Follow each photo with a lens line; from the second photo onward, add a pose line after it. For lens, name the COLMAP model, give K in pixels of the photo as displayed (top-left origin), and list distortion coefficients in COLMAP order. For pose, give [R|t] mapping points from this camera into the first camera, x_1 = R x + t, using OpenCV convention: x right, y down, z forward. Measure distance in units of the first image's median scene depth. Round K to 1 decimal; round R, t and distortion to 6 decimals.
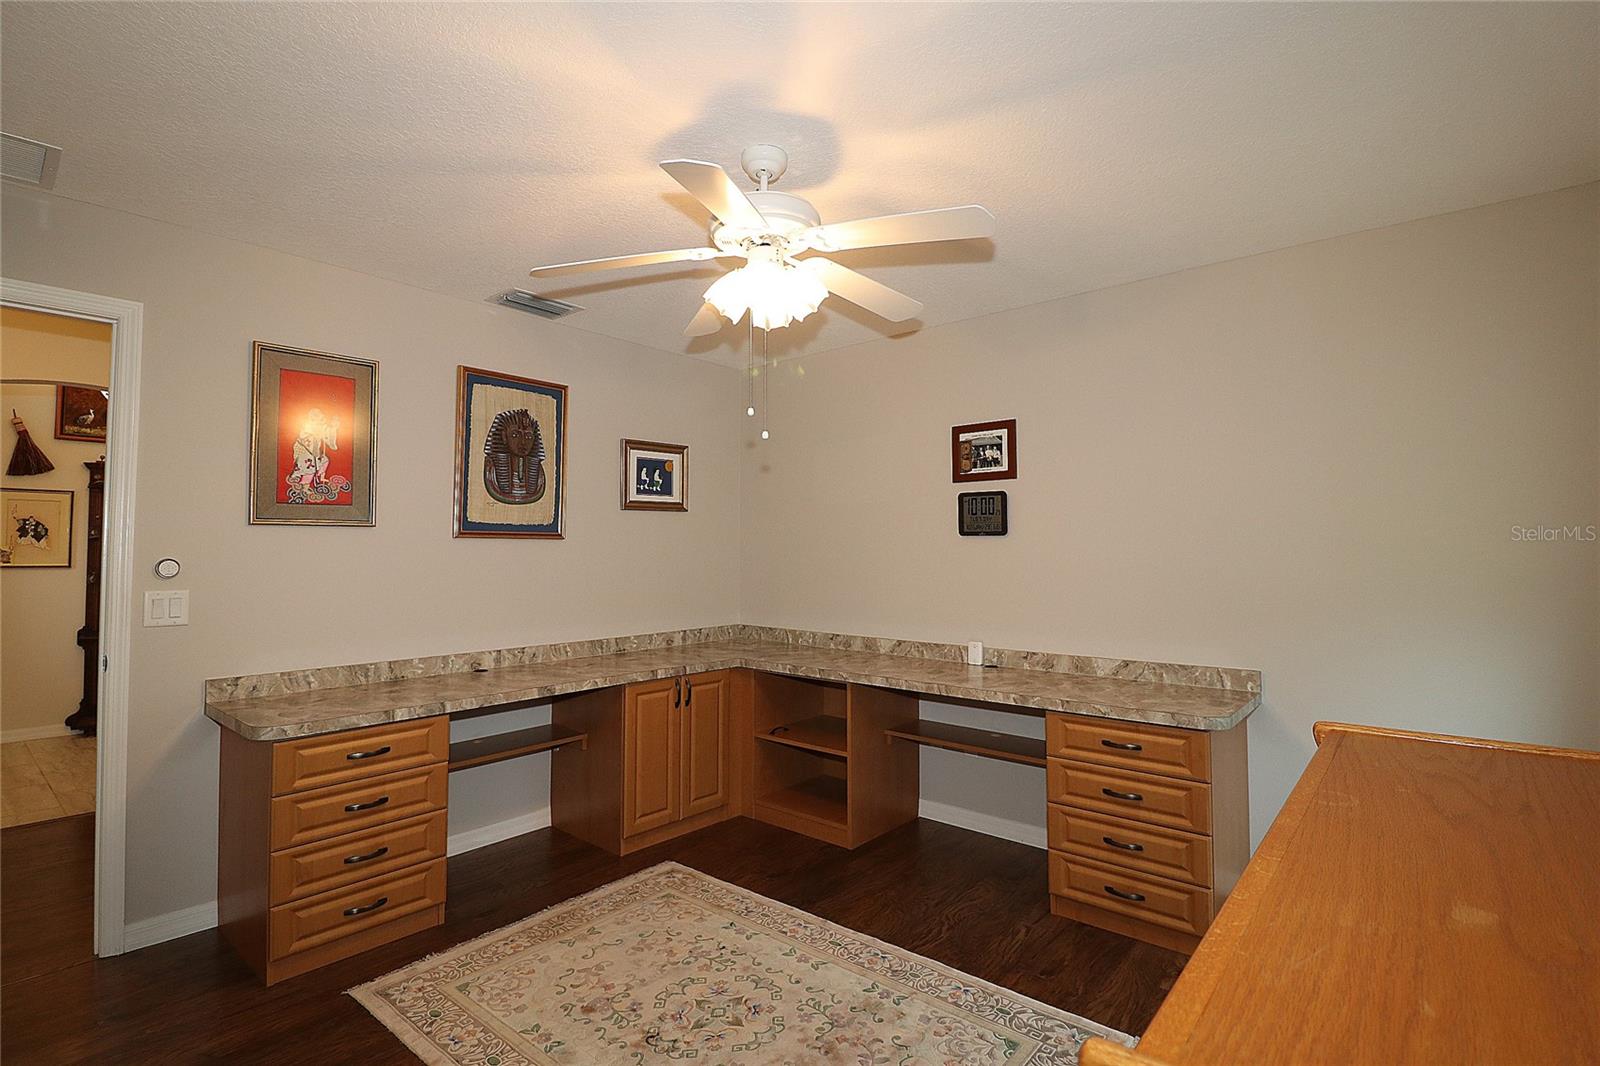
lens RADIAL K [[752.0, 0, 796.3], [0, 752.0, 526.3], [0, 0, 1]] dist [-0.012668, -0.007194]
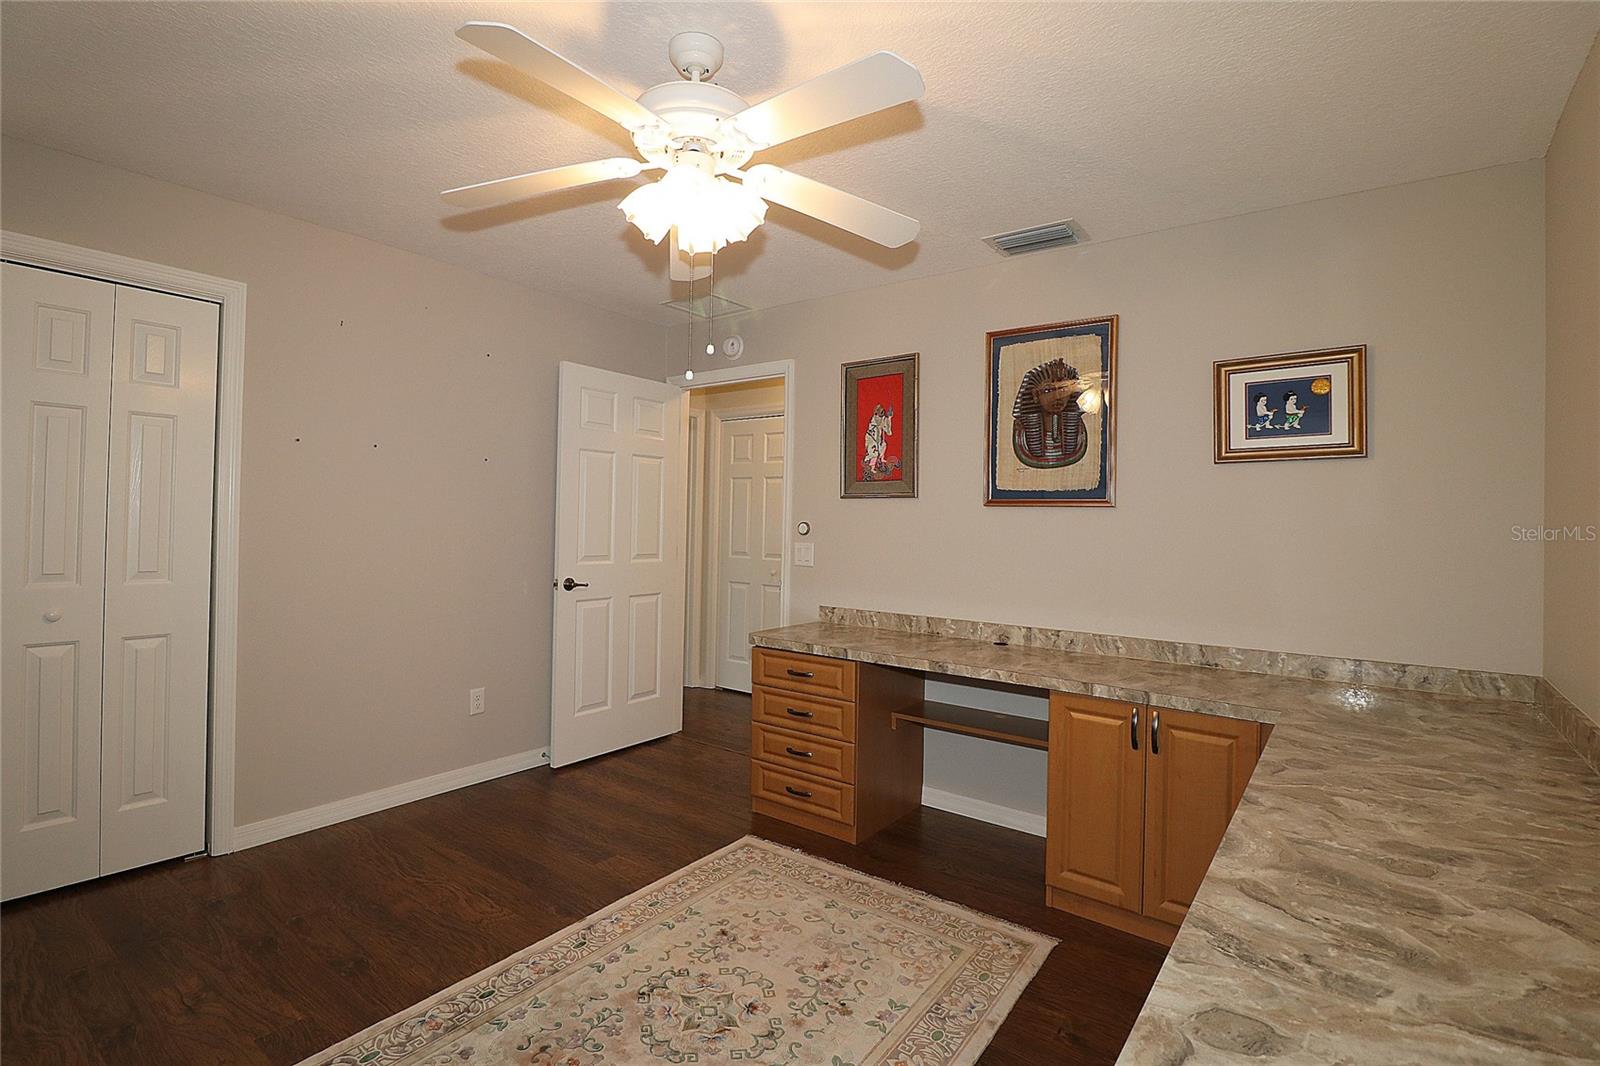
lens RADIAL K [[752.0, 0, 790.6], [0, 752.0, 519.1], [0, 0, 1]] dist [-0.012668, -0.007194]
pose [[0.051044, 0.000336, -0.998696, 0.491104], [0.015318, 0.999882, 0.001119, 0.025112], [0.998579, -0.015355, 0.051033, 0.632694]]
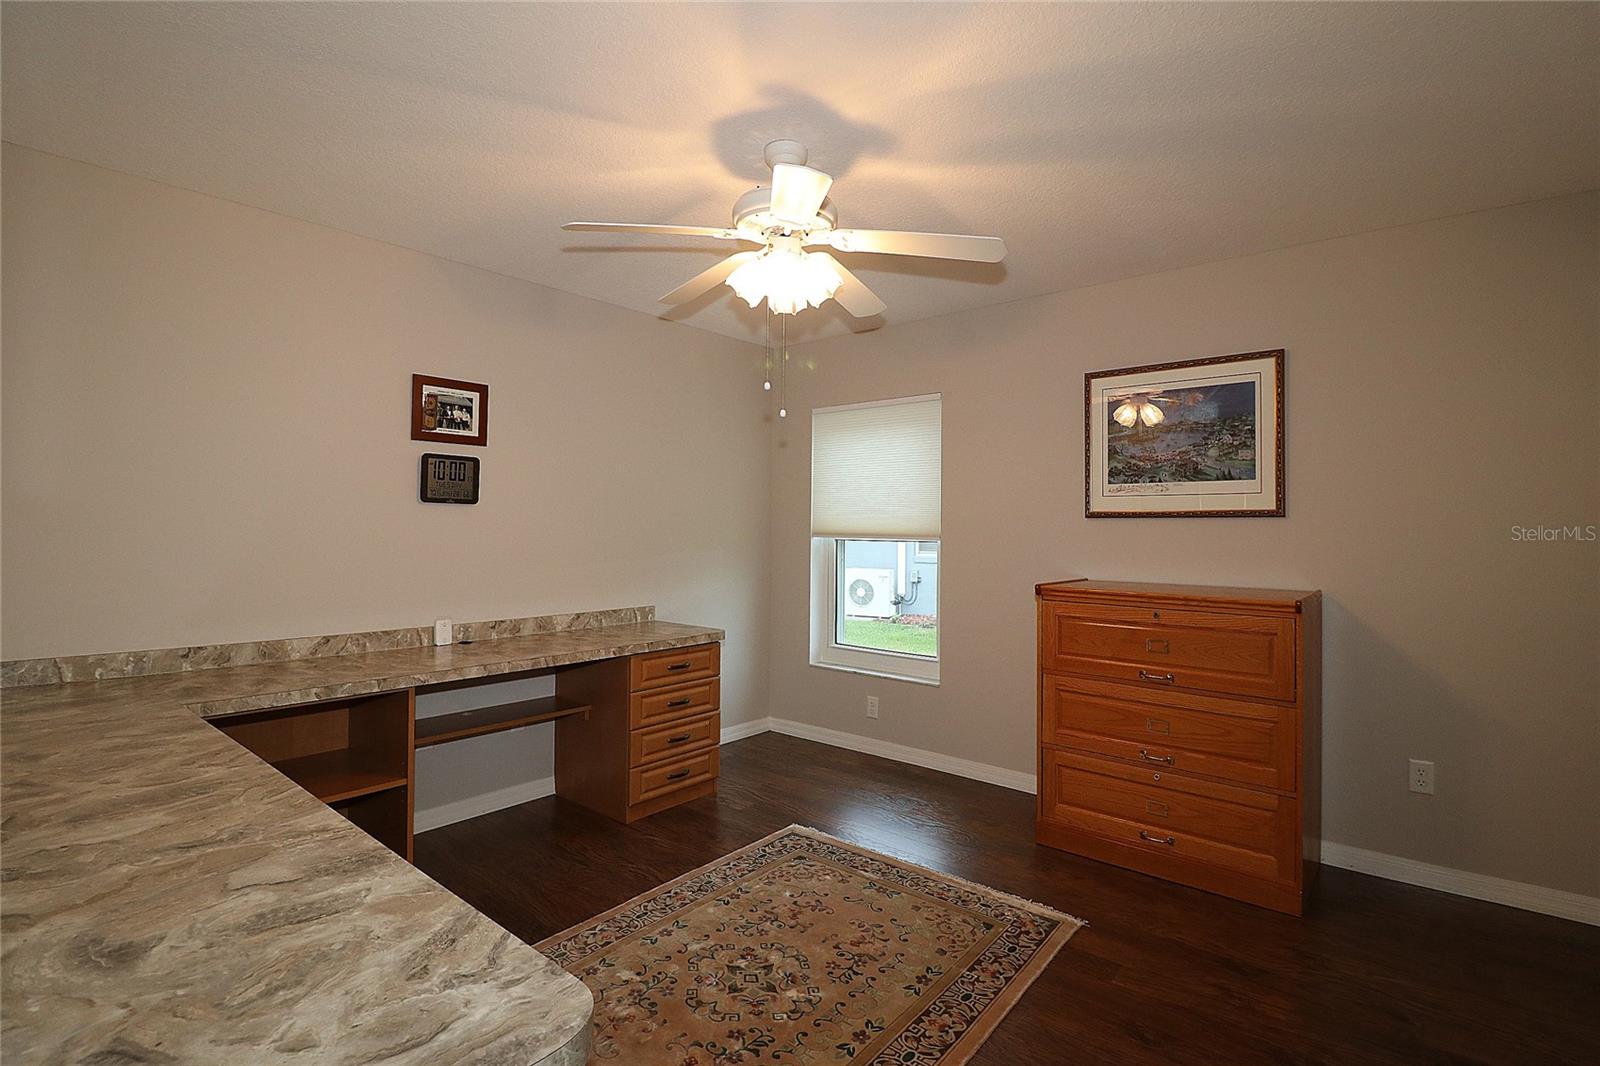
lens RADIAL K [[752.0, 0, 805.5], [0, 752.0, 528.0], [0, 0, 1]] dist [-0.012668, -0.007194]
pose [[-0.006836, -0.003914, 0.999969, -0.726178], [-0.047992, 0.998841, 0.003581, 0.020324], [-0.998824, -0.047966, -0.007016, 0.623528]]
